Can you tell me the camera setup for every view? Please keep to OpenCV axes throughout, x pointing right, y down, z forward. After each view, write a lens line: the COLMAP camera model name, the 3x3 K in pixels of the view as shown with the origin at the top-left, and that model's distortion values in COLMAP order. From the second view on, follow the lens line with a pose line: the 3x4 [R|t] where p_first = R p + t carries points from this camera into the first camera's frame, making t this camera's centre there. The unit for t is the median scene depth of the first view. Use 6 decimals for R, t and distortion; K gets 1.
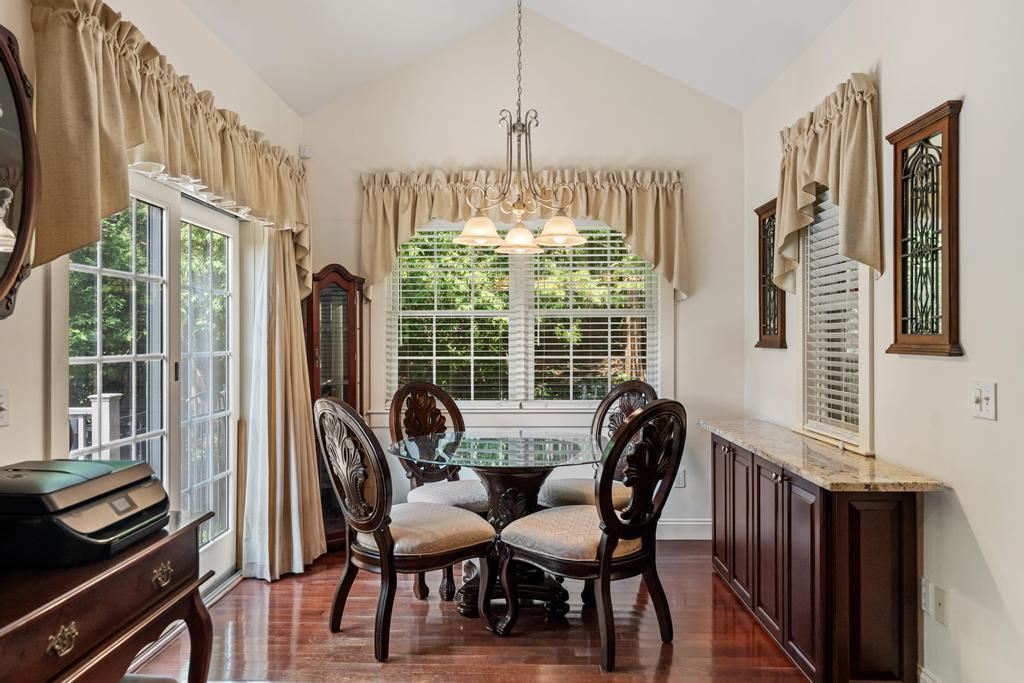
lens RADIAL K [[726.2, 0, 510.4], [0, 726.2, 337.5], [0, 0, 1]] dist [0.000199, -0.000437]
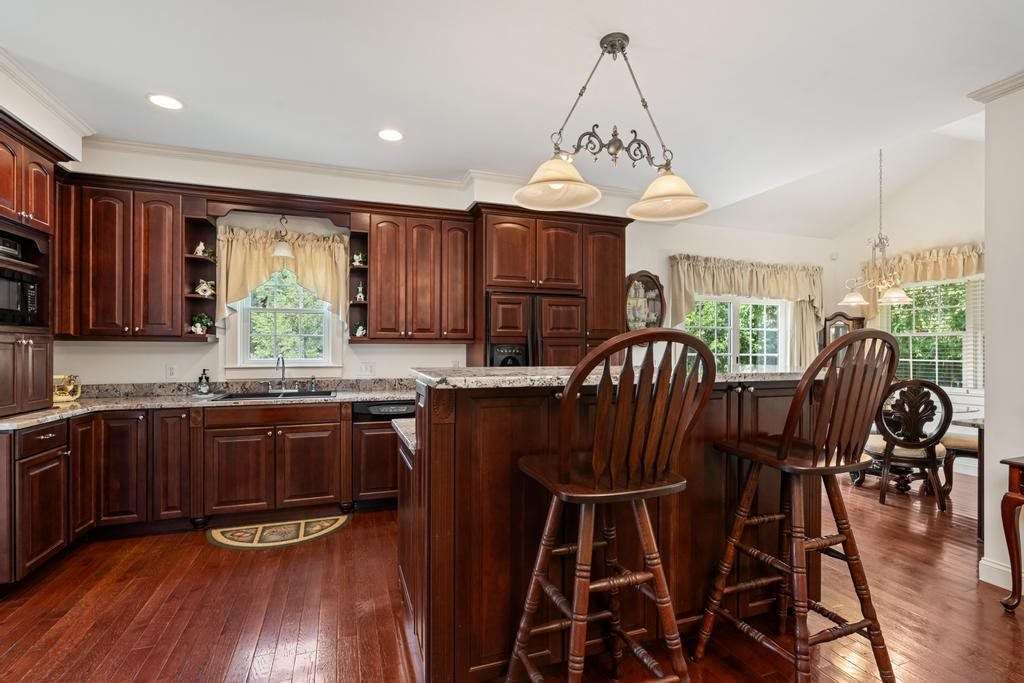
lens RADIAL K [[475.8, 0, 511.9], [0, 475.8, 345.1], [0, 0, 1]] dist [-0.002408, 0.000731]
pose [[0.357538, -0.003189, -0.933893, 0.685734], [-0.005148, 0.999972, -0.005385, 0.003279], [0.933884, 0.006733, 0.357512, -0.334663]]
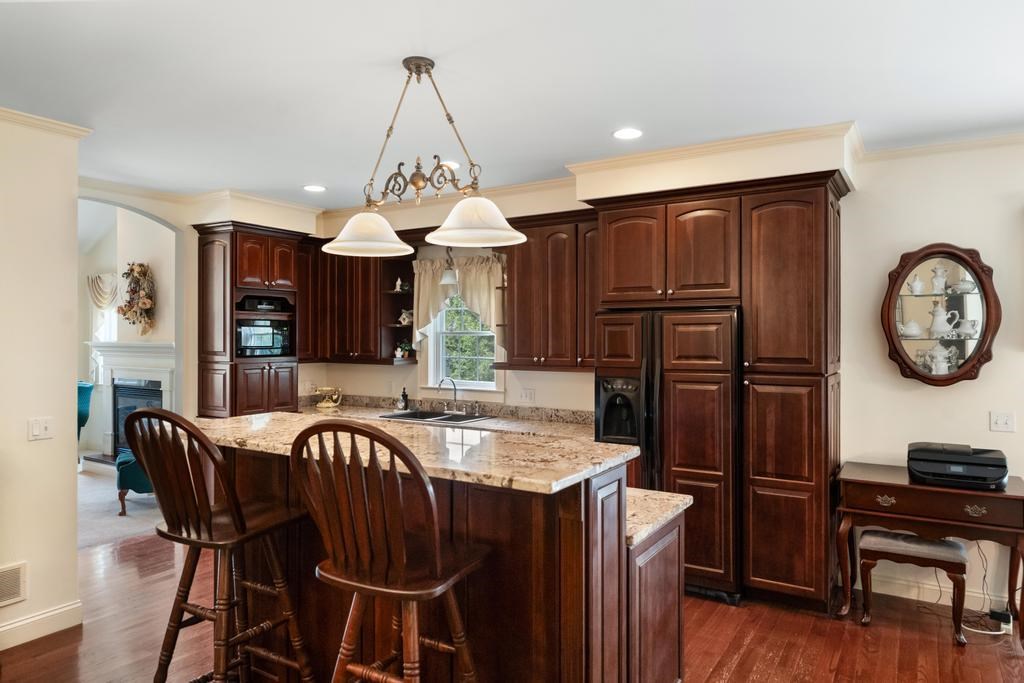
lens RADIAL K [[652.0, 0, 508.7], [0, 652.0, 338.4], [0, 0, 1]] dist [-0.000436, -0.000173]
pose [[-0.512300, 0.003180, -0.858801, 0.739670], [-0.002773, 0.999982, 0.005356, -0.066513], [0.858802, 0.005125, -0.512282, 0.345347]]
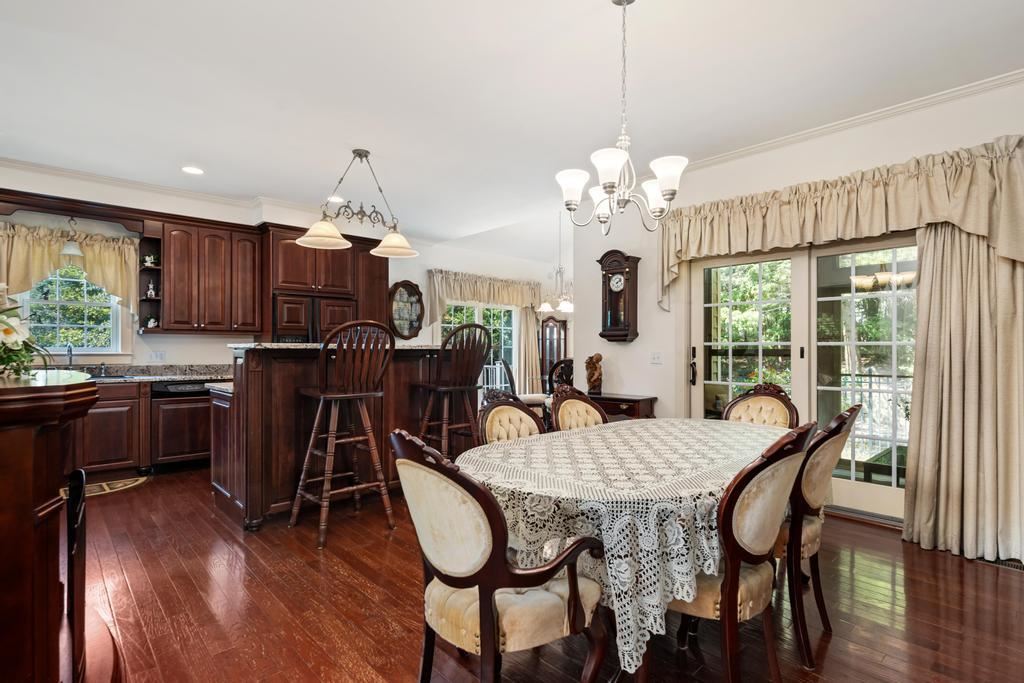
lens RADIAL K [[513.3, 0, 509.3], [0, 513.3, 349.3], [0, 0, 1]] dist [0.001706, 0.000034]
pose [[0.690102, 0.000062, -0.723712, 1.109411], [-0.002678, 0.999993, -0.002469, 0.032542], [0.723707, 0.003642, 0.690098, -0.498590]]
